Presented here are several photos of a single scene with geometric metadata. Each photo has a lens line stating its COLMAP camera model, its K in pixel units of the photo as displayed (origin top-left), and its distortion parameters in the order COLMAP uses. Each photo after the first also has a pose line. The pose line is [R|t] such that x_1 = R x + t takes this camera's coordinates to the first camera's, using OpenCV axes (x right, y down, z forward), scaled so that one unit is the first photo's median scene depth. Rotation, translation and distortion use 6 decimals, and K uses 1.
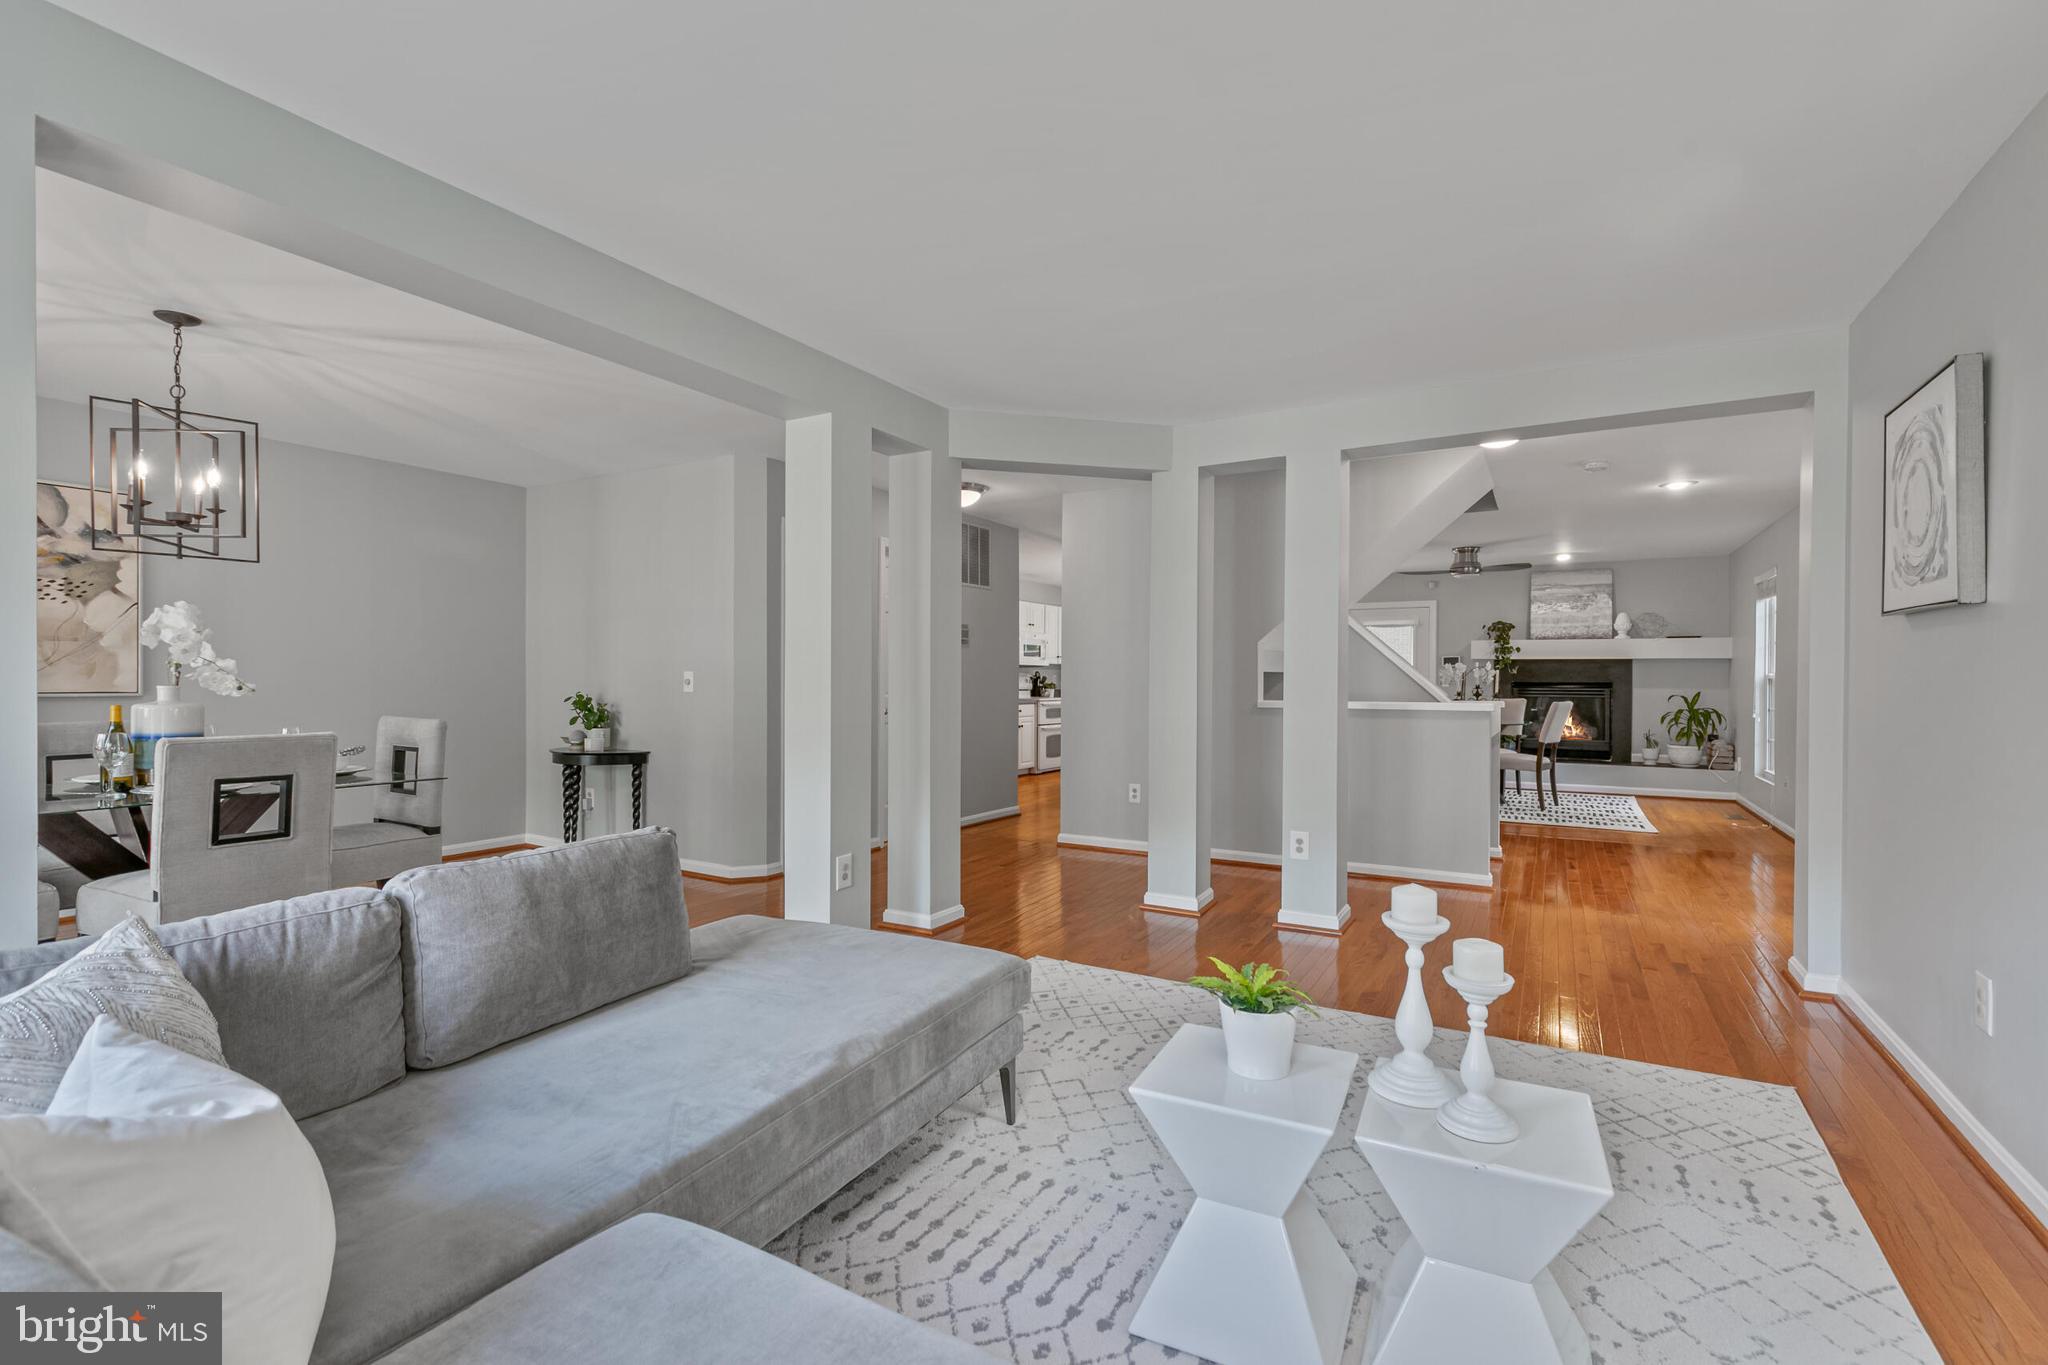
lens RADIAL K [[917.2, 0, 1010.7], [0, 917.2, 687.0], [0, 0, 1]] dist [0.009430, -0.002855]
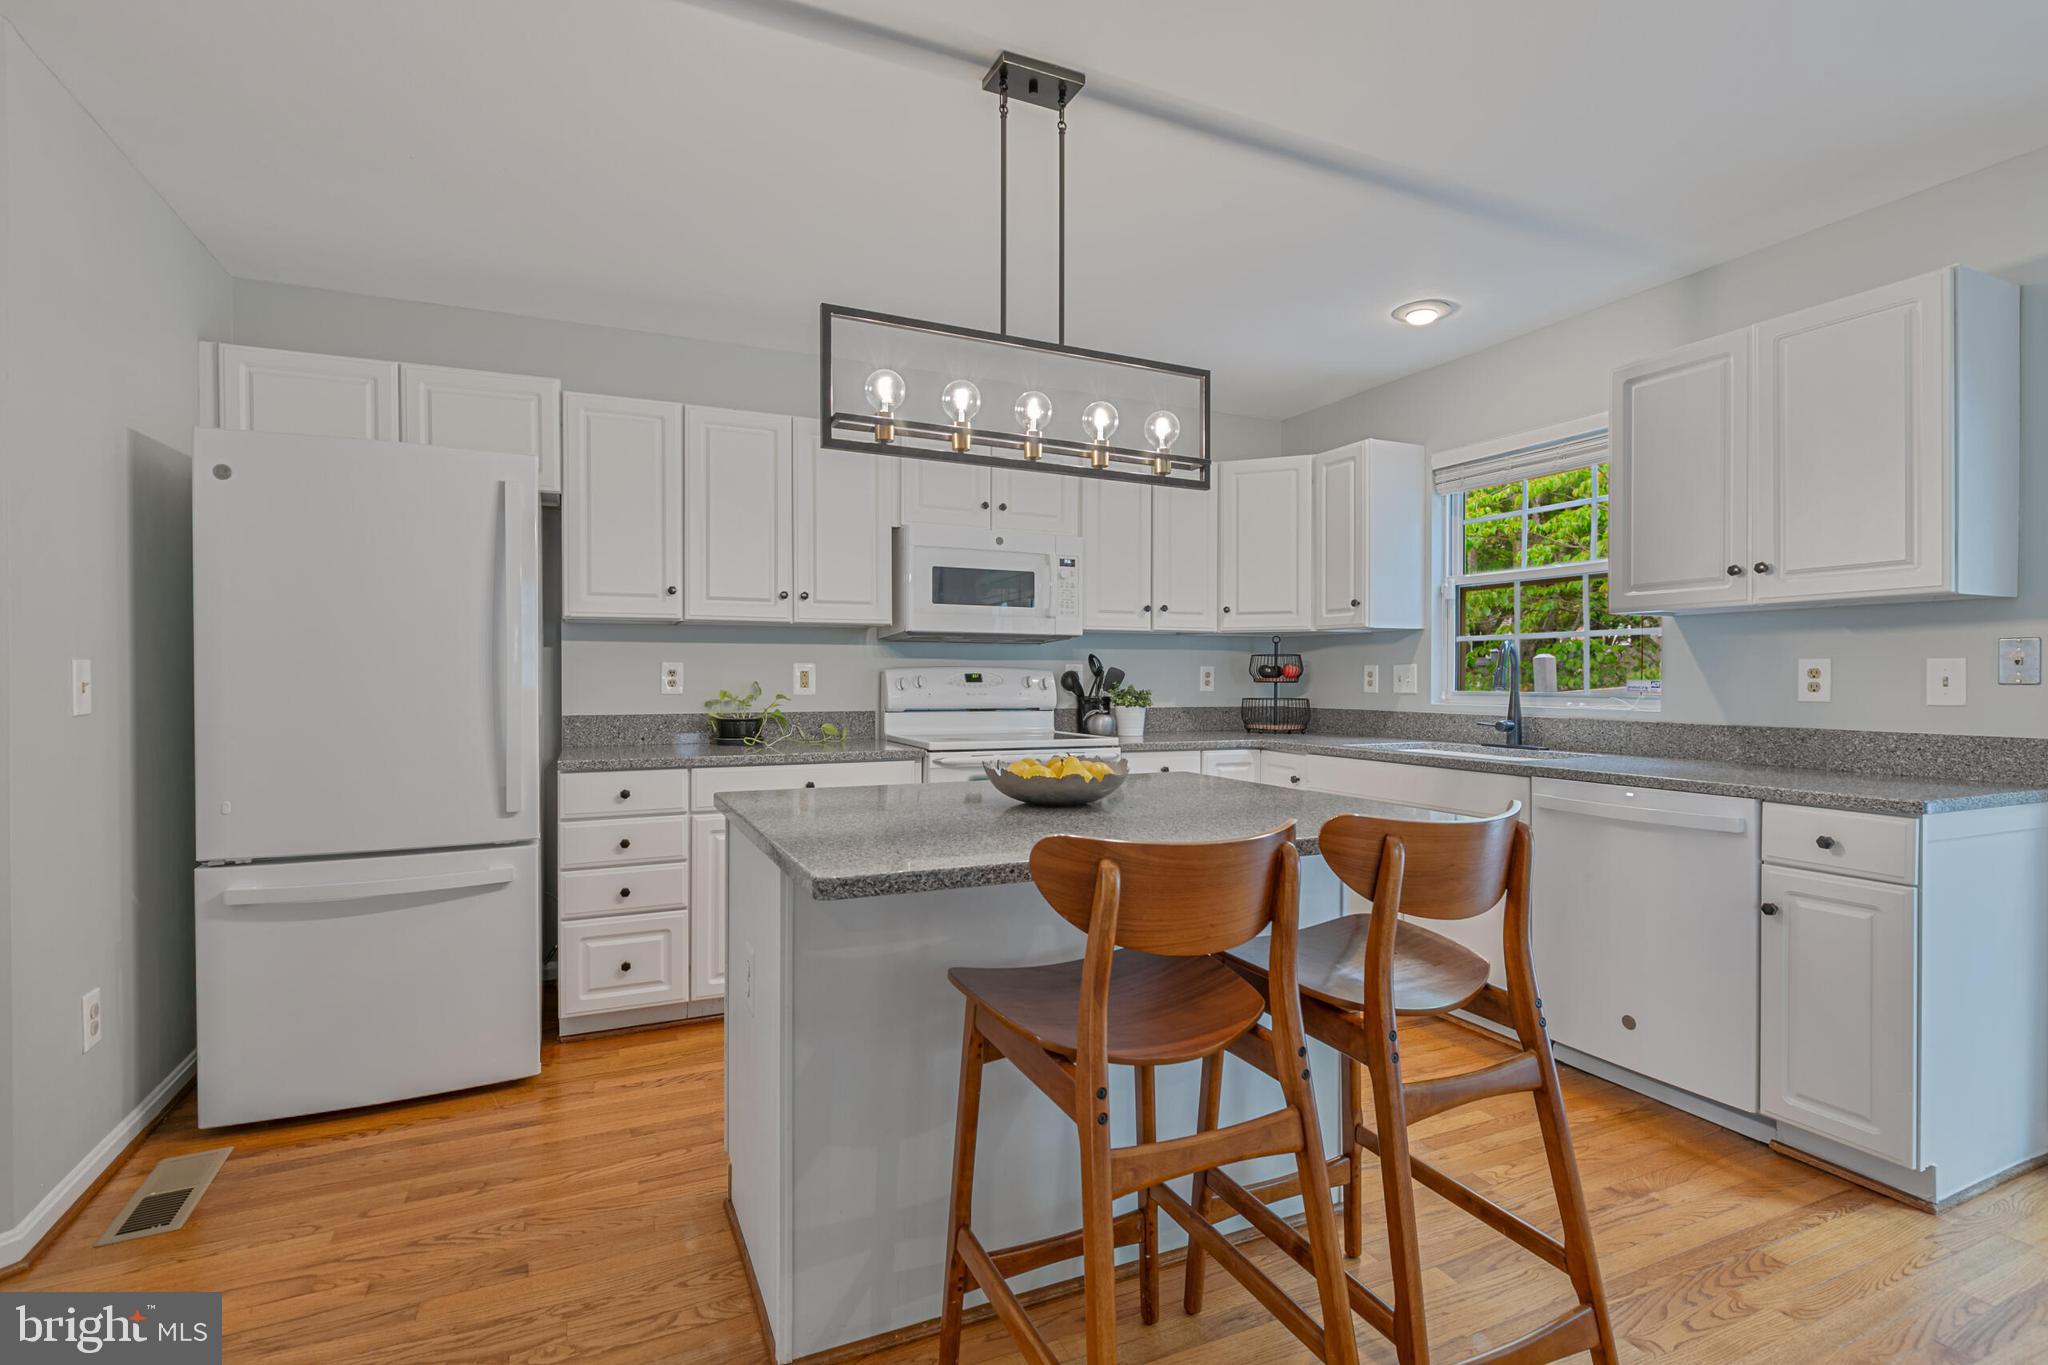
lens RADIAL K [[969.1, 0, 1023.7], [0, 969.1, 683.4], [0, 0, 1]] dist [0.001113, -0.001159]
pose [[0.817789, 0.001877, -0.575515, 0.266637], [-0.004822, 0.999982, -0.003592, -0.006286], [0.575498, 0.005713, 0.817783, 0.864335]]
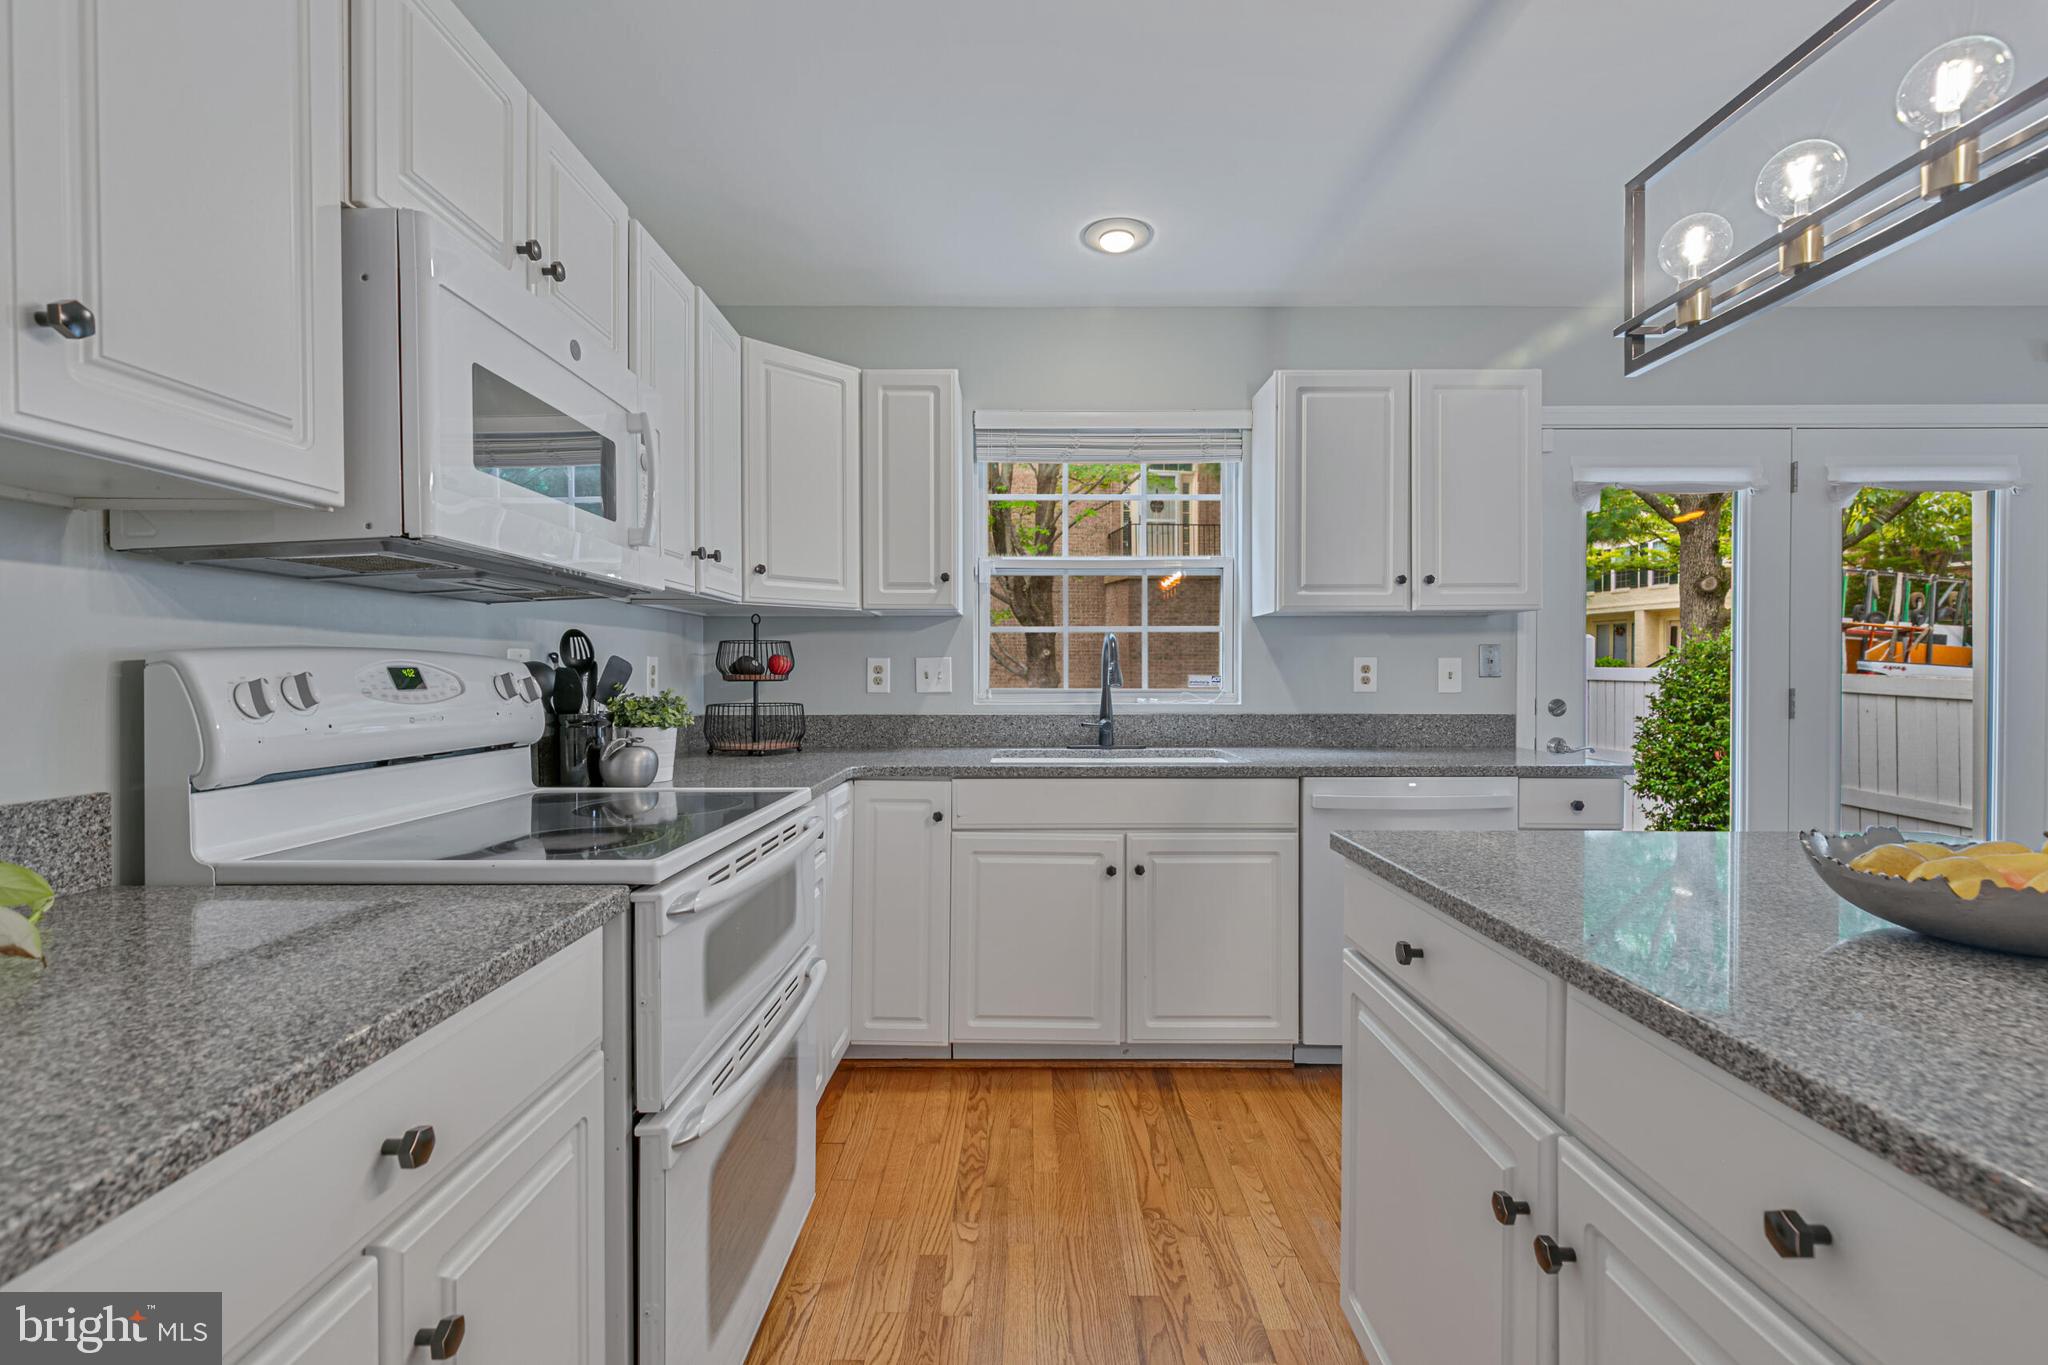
lens RADIAL K [[917.2, 0, 1020.6], [0, 917.2, 682.9], [0, 0, 1]] dist [0.009430, -0.002855]
pose [[0.863774, -0.010170, 0.503776, 0.017537], [0.009096, 0.999948, 0.004591, -0.009031], [-0.503797, 0.000617, 0.863822, 1.007616]]
